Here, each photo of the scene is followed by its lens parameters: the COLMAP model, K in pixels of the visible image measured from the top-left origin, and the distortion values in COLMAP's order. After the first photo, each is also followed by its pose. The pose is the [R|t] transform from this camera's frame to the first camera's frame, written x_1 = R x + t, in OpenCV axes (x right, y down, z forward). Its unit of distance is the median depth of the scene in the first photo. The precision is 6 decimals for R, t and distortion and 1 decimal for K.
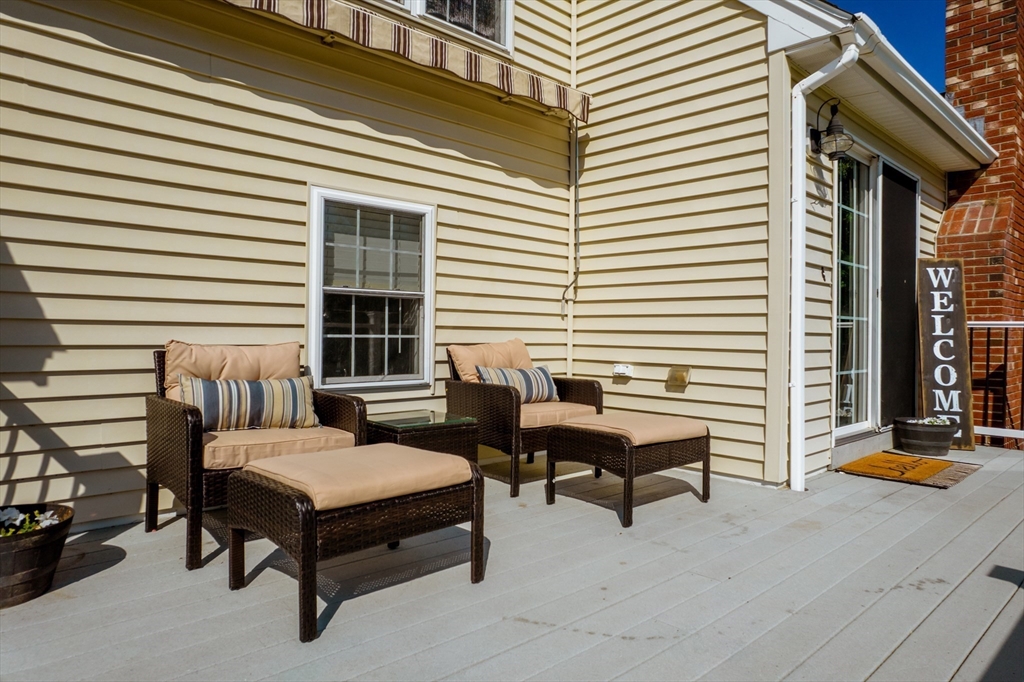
lens RADIAL K [[652.9, 0, 512.6], [0, 652.9, 341.5], [0, 0, 1]] dist [-0.022161, 0.024926]
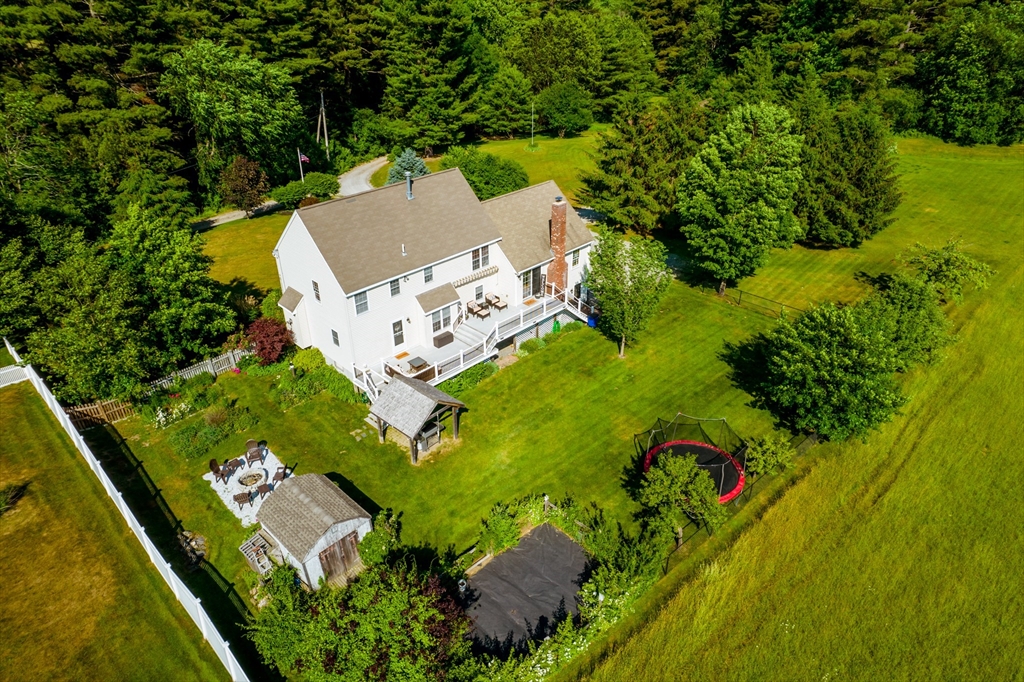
lens RADIAL K [[652.9, 0, 511.9], [0, 652.9, 342.1], [0, 0, 1]] dist [-0.022161, 0.024926]
pose [[0.999301, -0.029611, 0.022818, 0.069131], [0.014417, 0.868434, 0.495595, -4.283643], [-0.034492, -0.494920, 0.868254, -8.074558]]
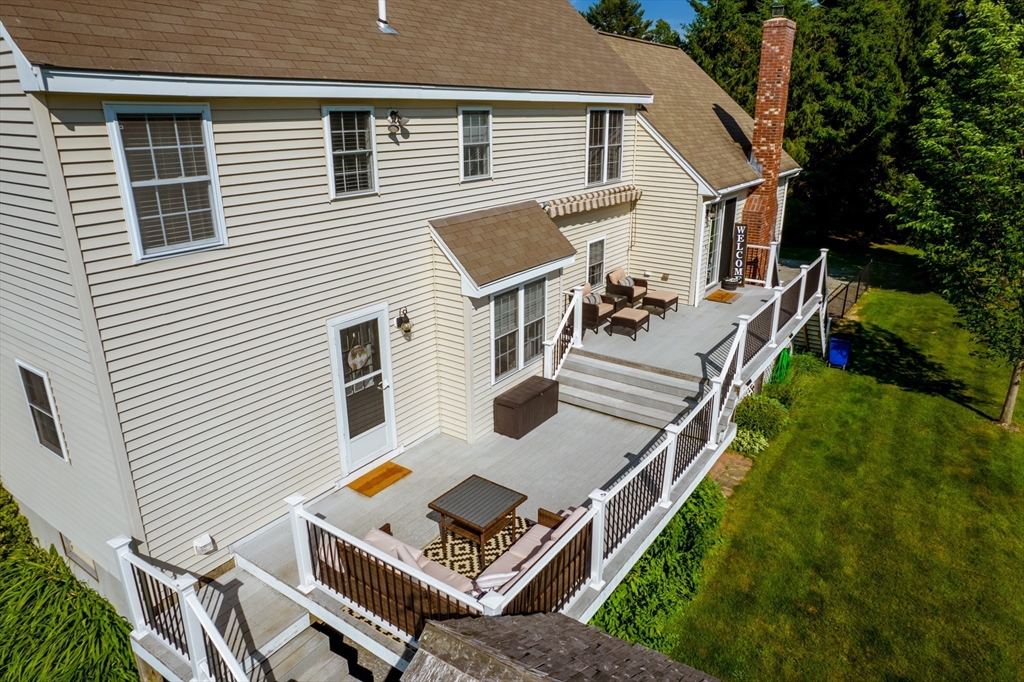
lens RADIAL K [[652.9, 0, 513.9], [0, 652.9, 339.0], [0, 0, 1]] dist [-0.022161, 0.024926]
pose [[0.978965, -0.078418, 0.188358, -1.196846], [0.014767, 0.948000, 0.317927, -0.733167], [-0.203495, -0.308457, 0.929217, -2.136470]]
